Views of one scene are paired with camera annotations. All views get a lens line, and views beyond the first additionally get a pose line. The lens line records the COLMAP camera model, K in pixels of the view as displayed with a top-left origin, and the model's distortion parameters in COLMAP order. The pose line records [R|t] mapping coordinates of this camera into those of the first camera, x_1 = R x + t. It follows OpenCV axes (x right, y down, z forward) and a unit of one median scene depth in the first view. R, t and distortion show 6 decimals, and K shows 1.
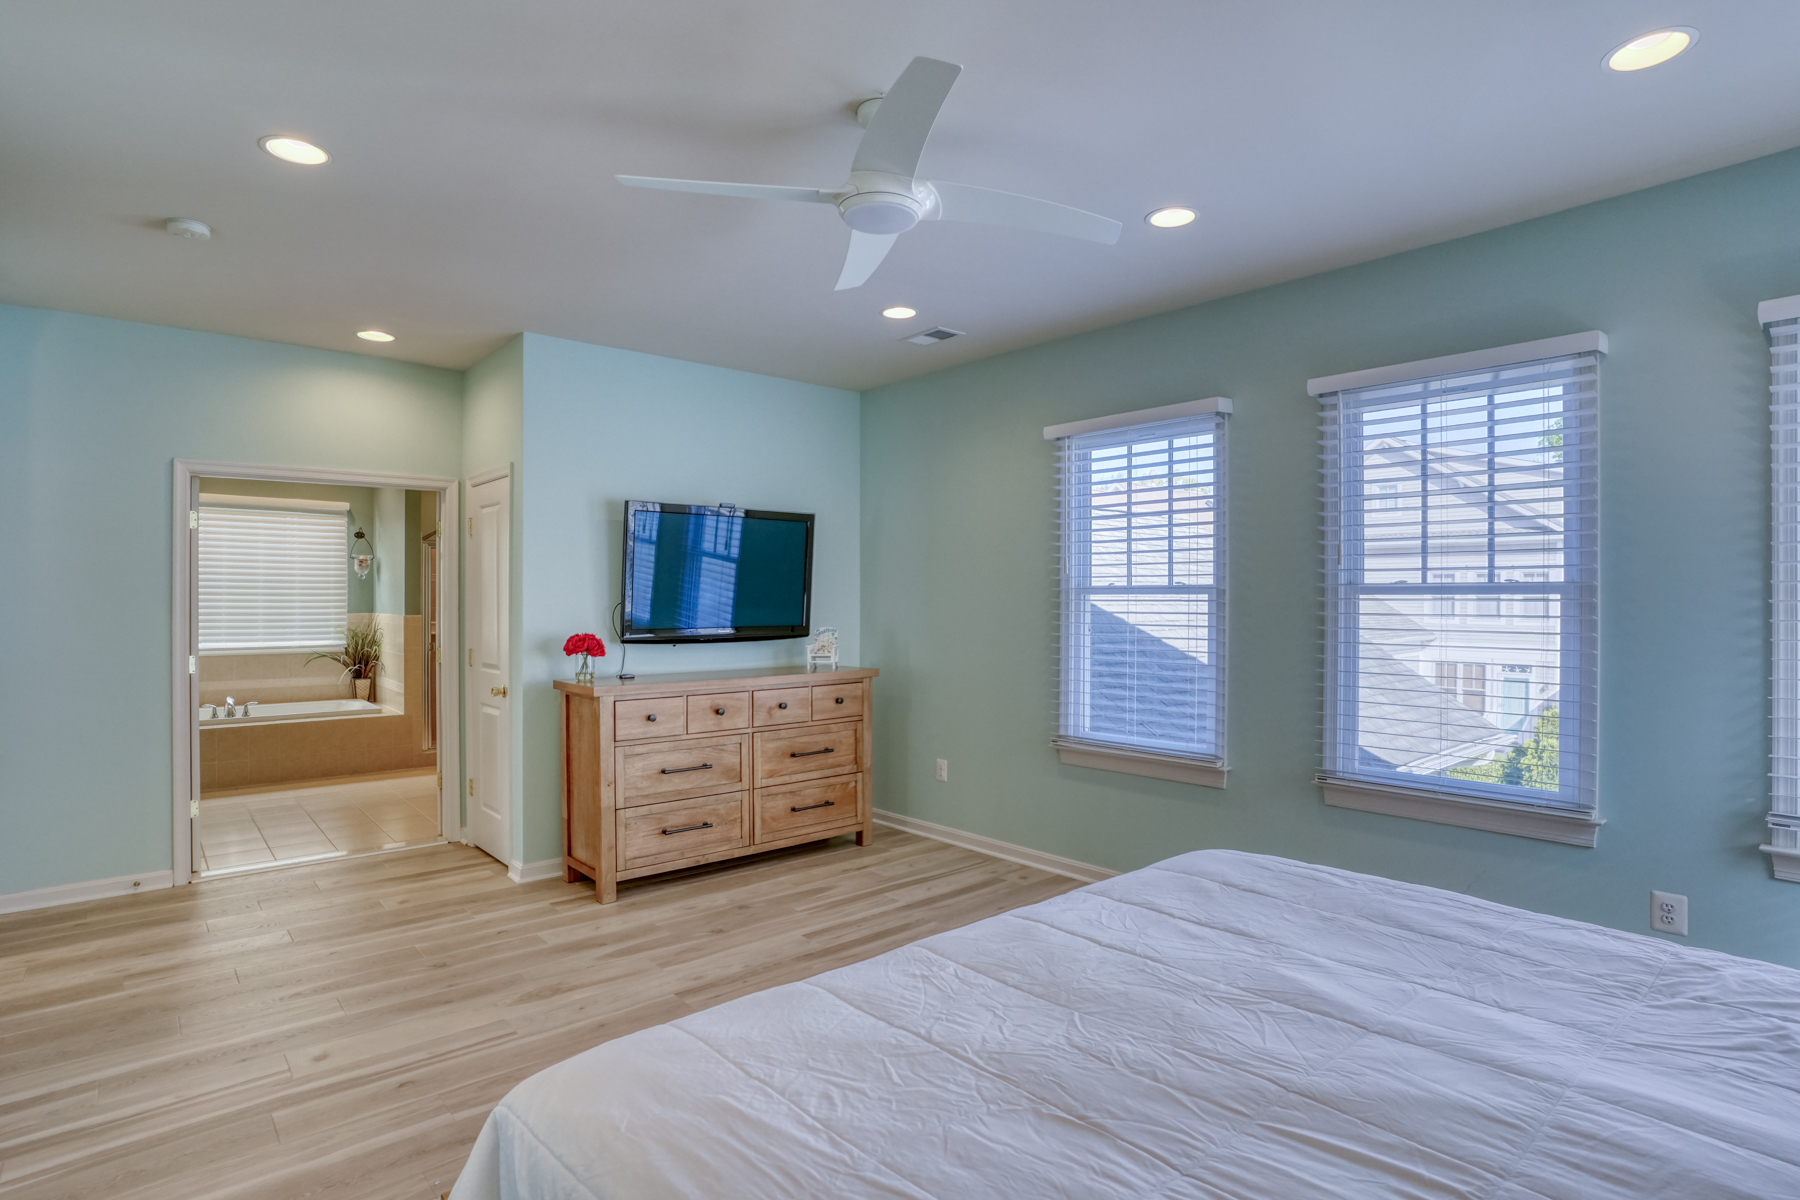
lens RADIAL K [[943.1, 0, 879.9], [0, 943.1, 598.9], [0, 0, 1]] dist [-0.072250, 0.025851]
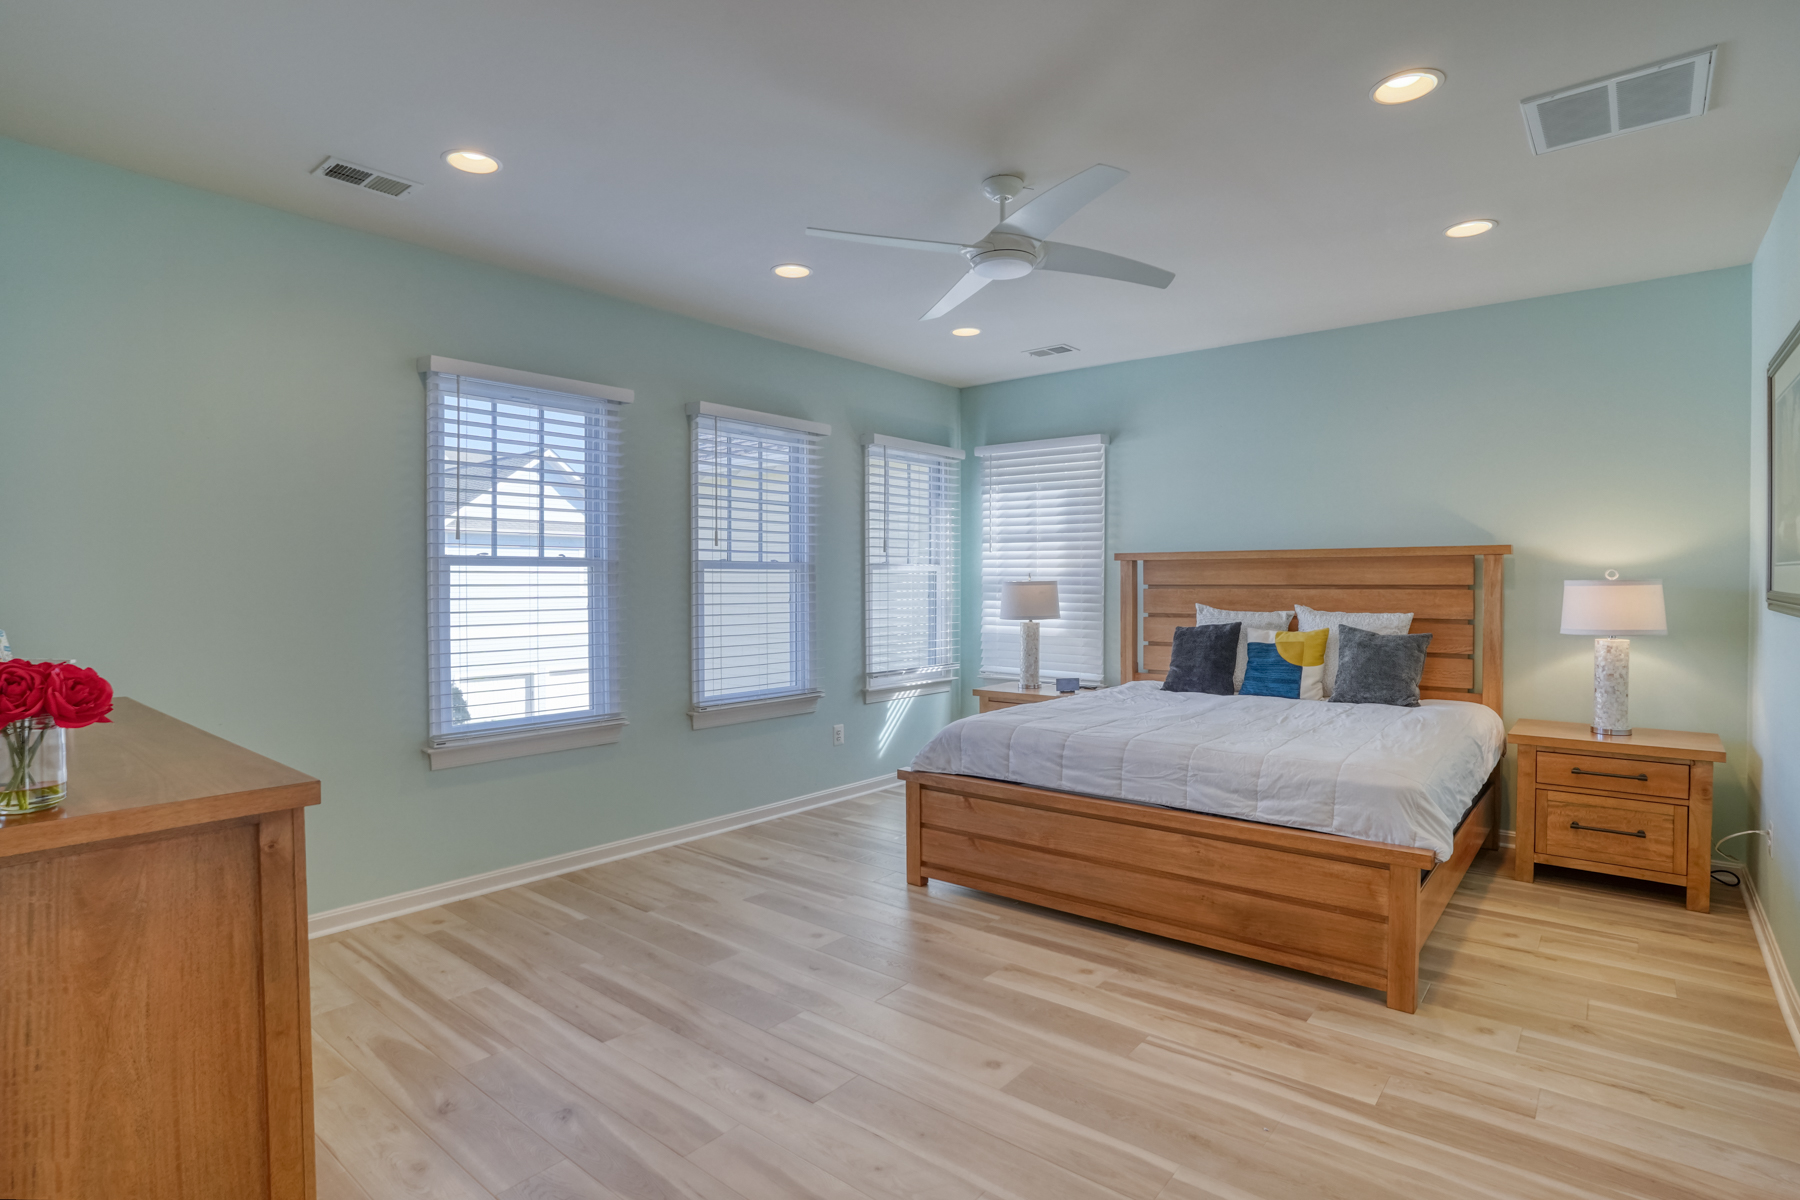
lens RADIAL K [[943.1, 0, 879.9], [0, 943.1, 598.9], [0, 0, 1]] dist [-0.072250, 0.025851]
pose [[-0.188959, -0.023692, 0.981699, -0.793472], [-0.003307, 0.999719, 0.023490, 0.005986], [-0.981979, 0.001192, -0.188984, 0.912245]]
